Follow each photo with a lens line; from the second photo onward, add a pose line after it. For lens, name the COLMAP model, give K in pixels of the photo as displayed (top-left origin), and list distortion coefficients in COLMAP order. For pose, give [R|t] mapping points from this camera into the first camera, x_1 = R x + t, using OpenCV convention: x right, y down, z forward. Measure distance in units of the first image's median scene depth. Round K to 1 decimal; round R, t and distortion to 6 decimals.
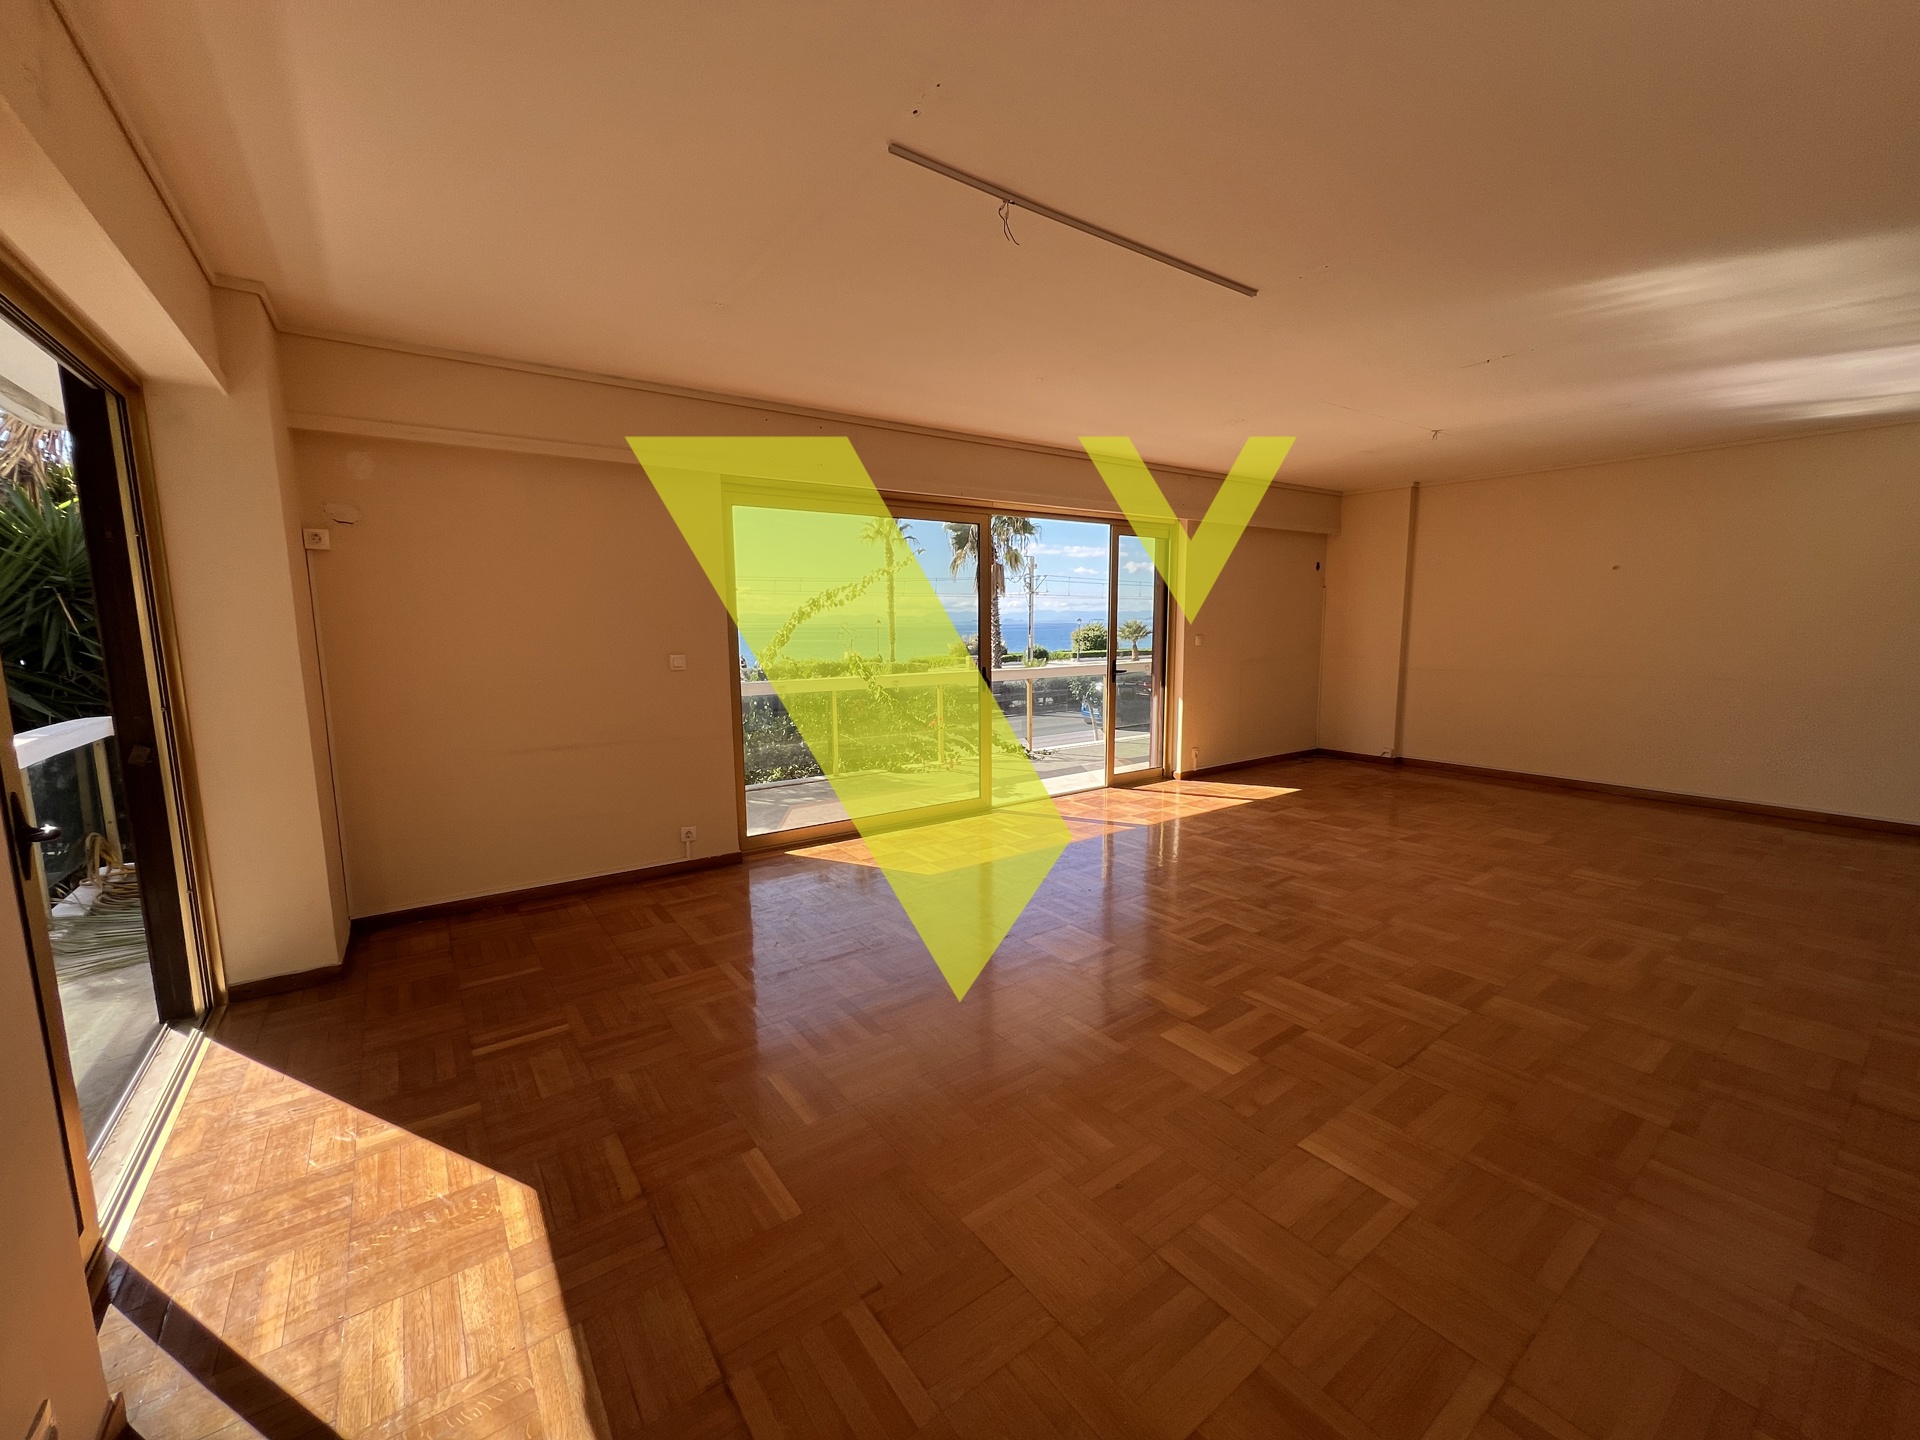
lens RADIAL K [[766.0, 0, 962.2], [0, 766.0, 724.3], [0, 0, 1]] dist [-0.003917, 0.000786]
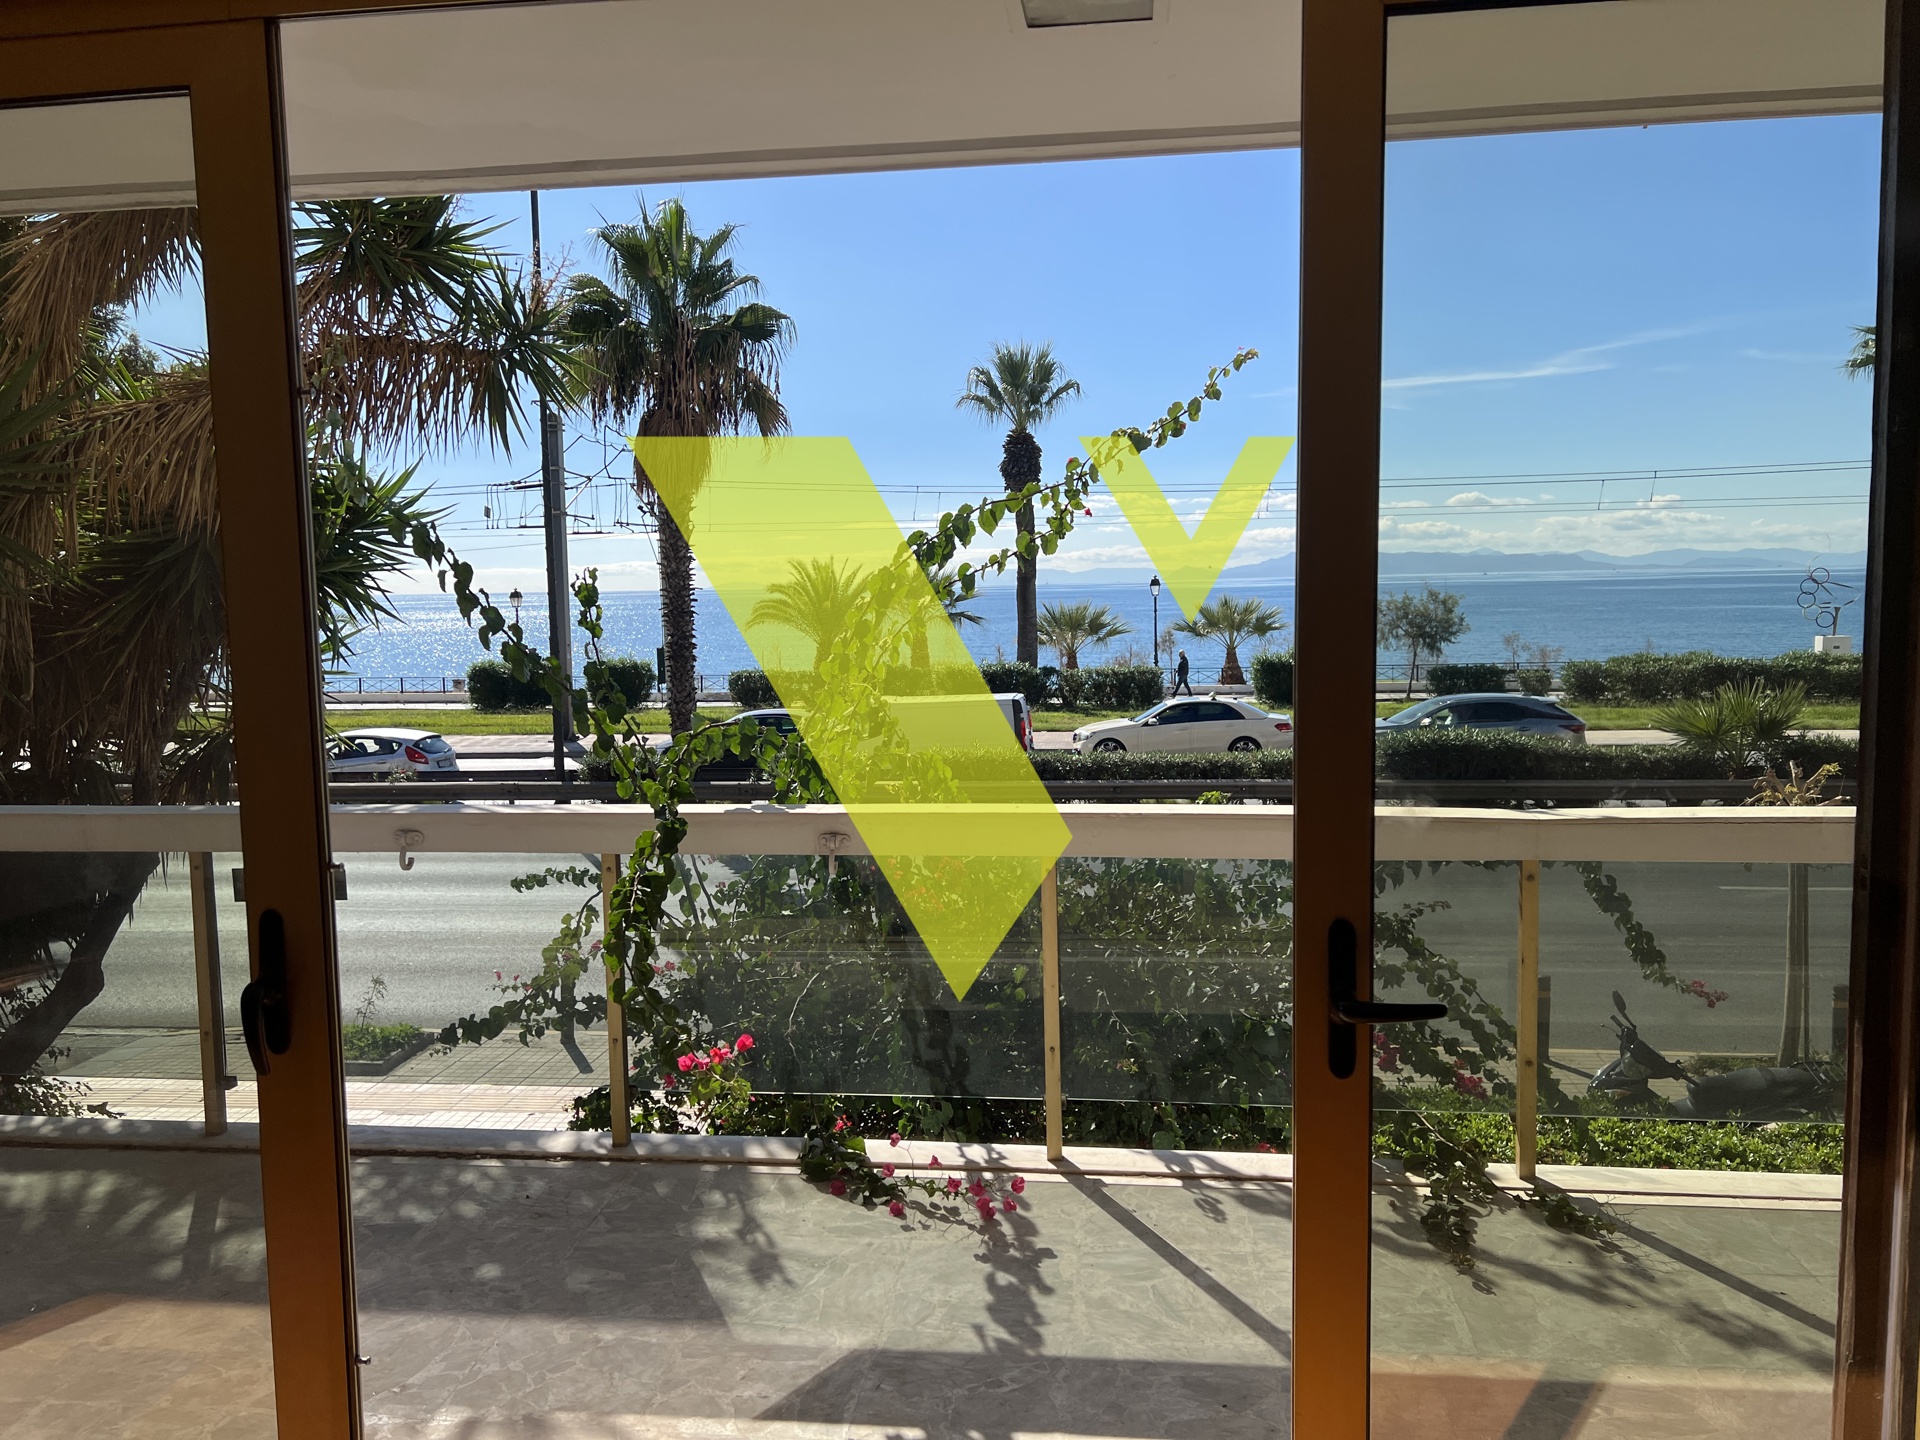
lens RADIAL K [[1435.9, 0, 940.3], [0, 1435.9, 718.3], [0, 0, 1]] dist [0.055160, -0.051287]
pose [[0.743770, 0.054711, -0.666192, 0.264192], [-0.074956, 0.997185, -0.001790, -0.095675], [0.664219, 0.051267, 0.745778, 0.621244]]
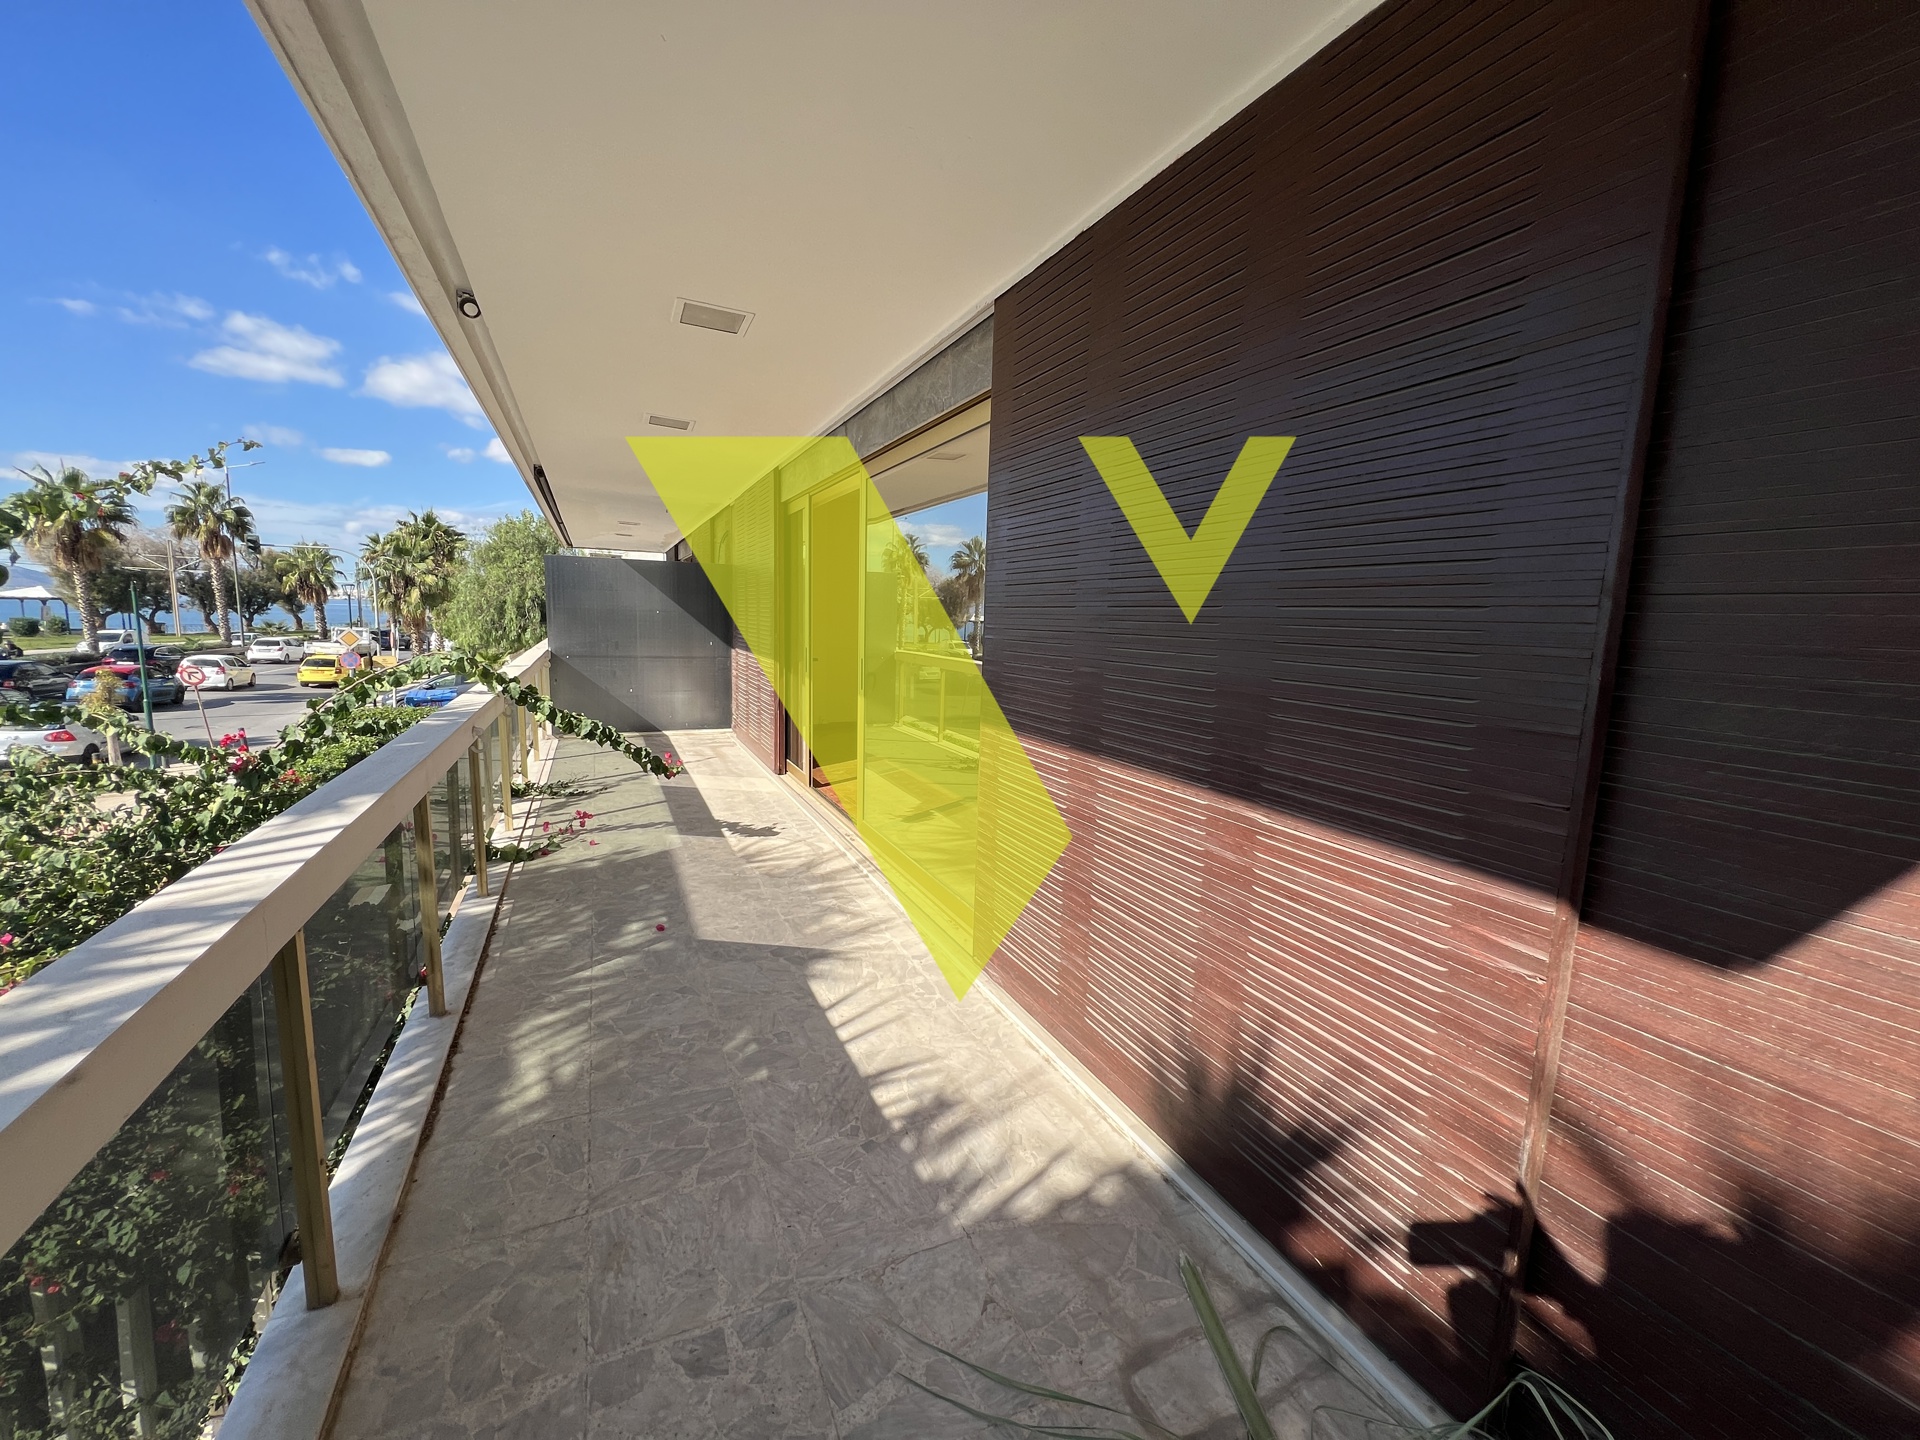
lens RADIAL K [[766.0, 0, 954.6], [0, 766.0, 724.3], [0, 0, 1]] dist [-0.003917, 0.000786]
pose [[0.171969, -0.126021, 0.977008, -0.545945], [0.102631, 0.988678, 0.109462, -0.062650], [-0.979742, 0.081447, 0.182956, 0.562054]]
